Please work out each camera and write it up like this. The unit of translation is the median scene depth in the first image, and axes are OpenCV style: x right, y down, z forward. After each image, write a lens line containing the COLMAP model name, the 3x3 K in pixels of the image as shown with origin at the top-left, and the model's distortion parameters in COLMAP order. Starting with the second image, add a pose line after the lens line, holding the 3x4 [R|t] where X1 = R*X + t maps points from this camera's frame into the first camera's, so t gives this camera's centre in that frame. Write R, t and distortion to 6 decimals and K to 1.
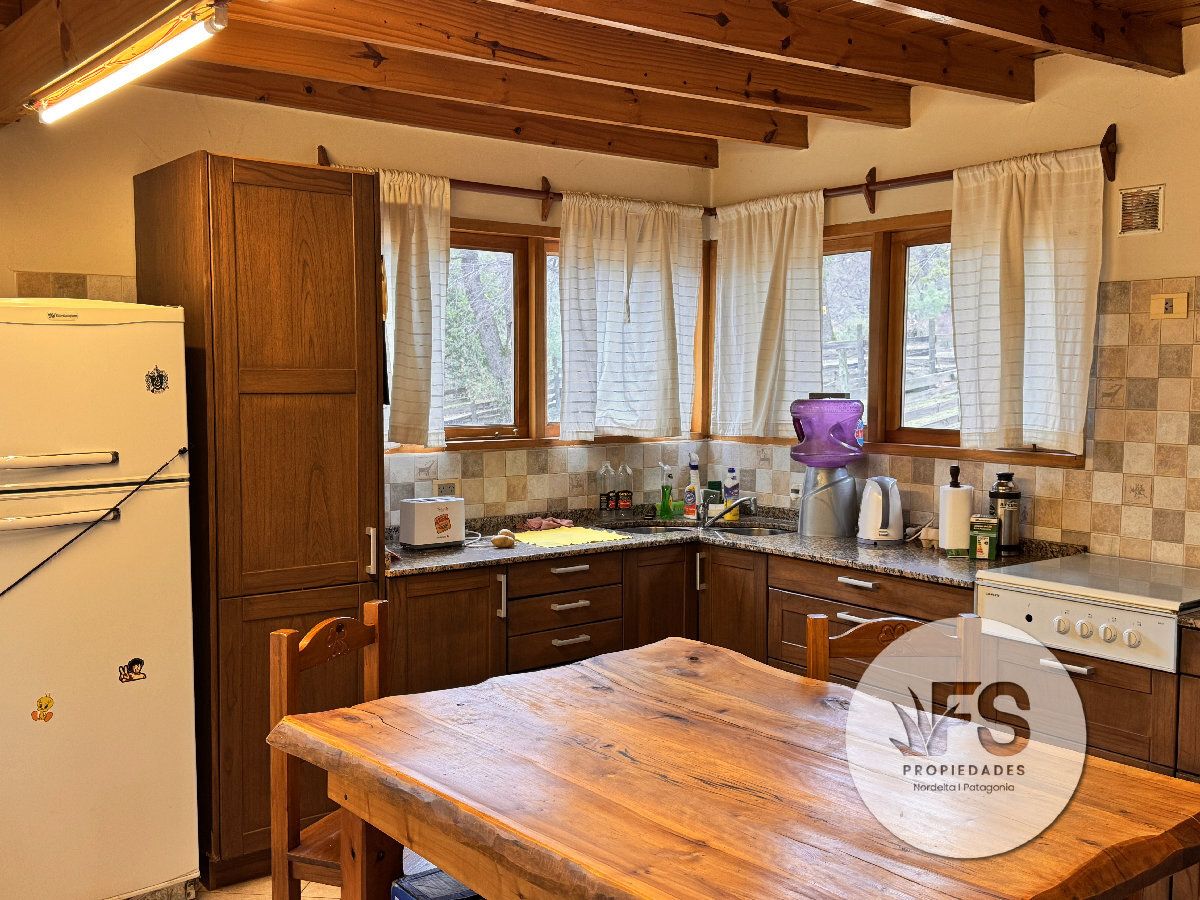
lens RADIAL K [[1199.6, 0, 593.8], [0, 1199.6, 450.0], [0, 0, 1]] dist [0.052228, 0.000000]
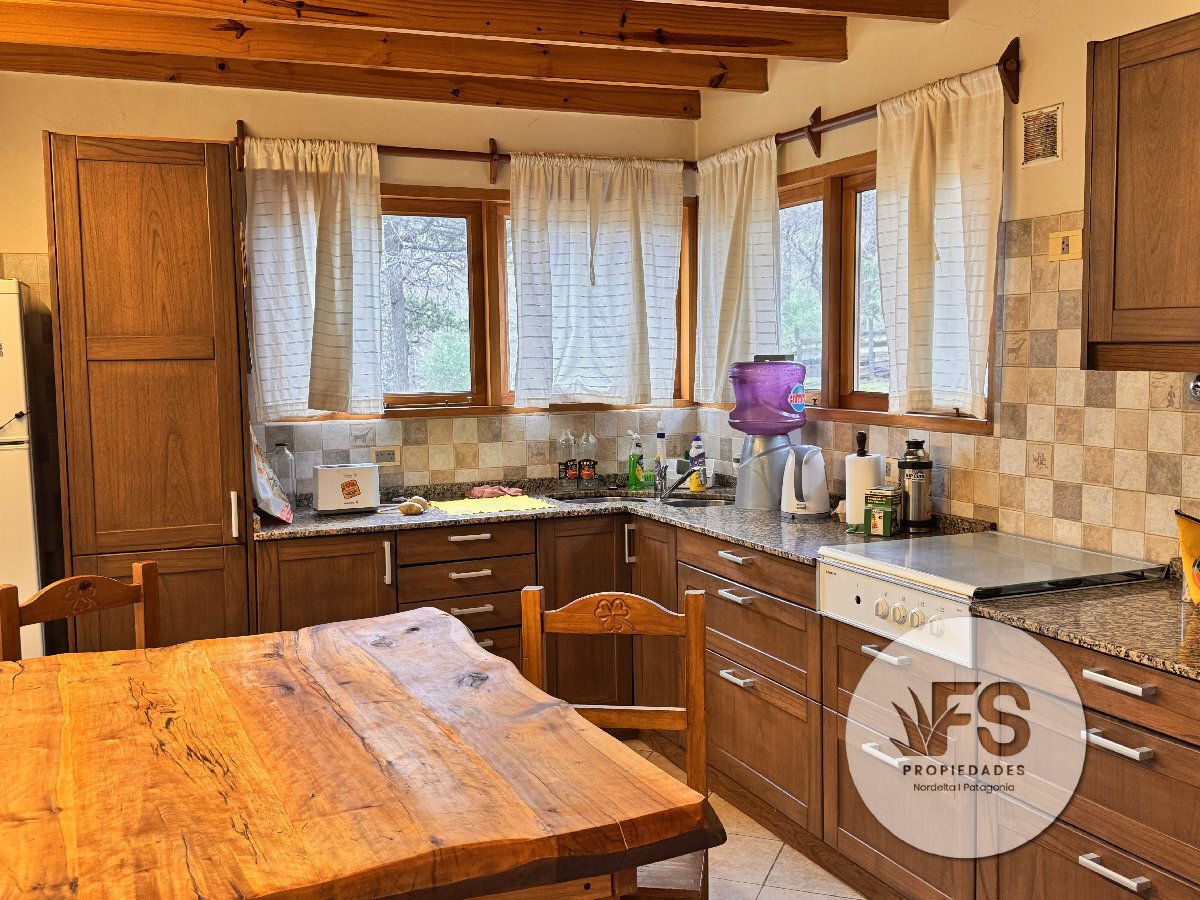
lens RADIAL K [[1199.6, 0, 595.4], [0, 1199.6, 440.2], [0, 0, 1]] dist [0.052228, 0.000000]
pose [[0.968194, 0.002655, -0.250188, 0.337719], [0.000418, 0.999925, 0.012230, 0.008000], [0.250201, -0.011945, 0.968120, 0.078829]]
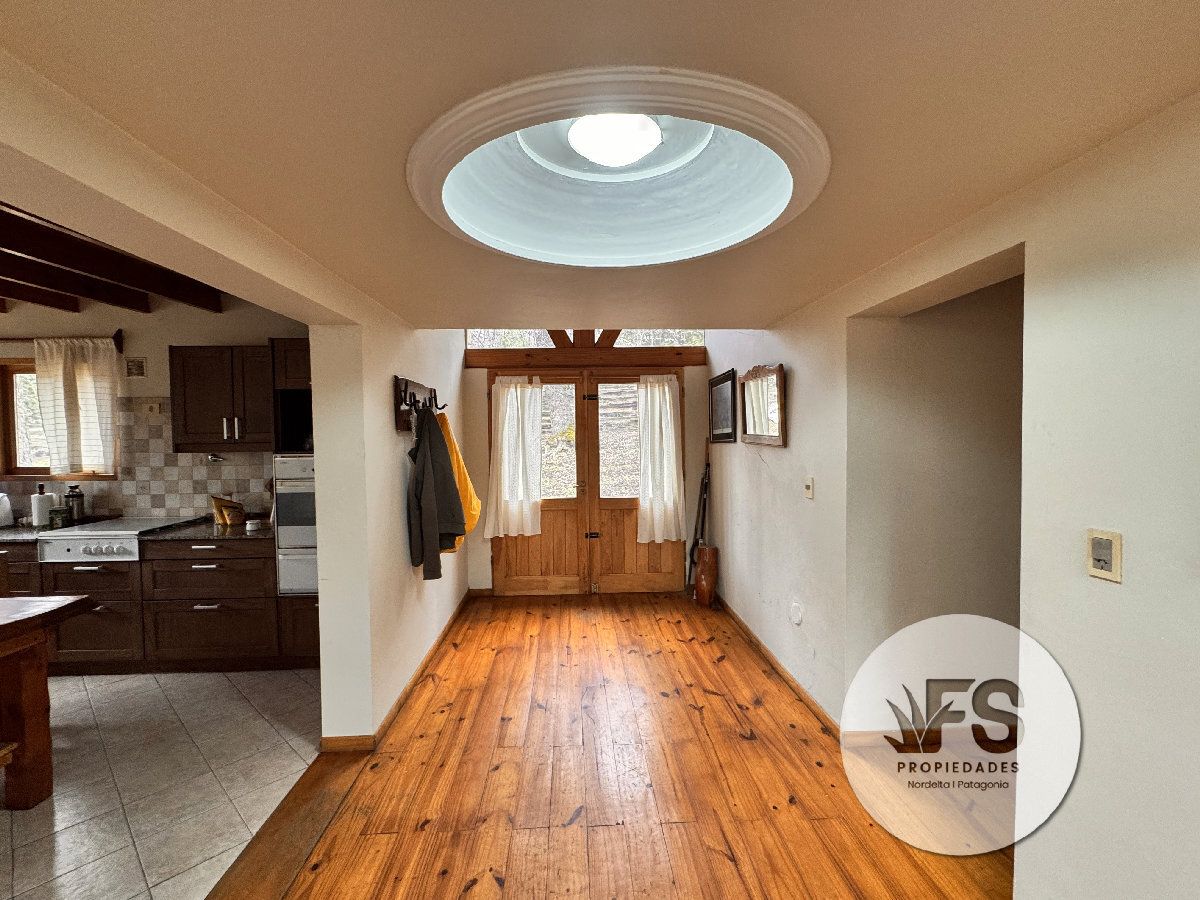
lens RADIAL K [[520.2, 0, 595.0], [0, 520.2, 452.7], [0, 0, 1]] dist [-0.006928, -0.000701]
pose [[0.575869, -0.037367, 0.816688, 0.133218], [0.068528, 0.997646, -0.002674, 0.027083], [-0.814665, 0.057506, 0.577074, -0.262484]]
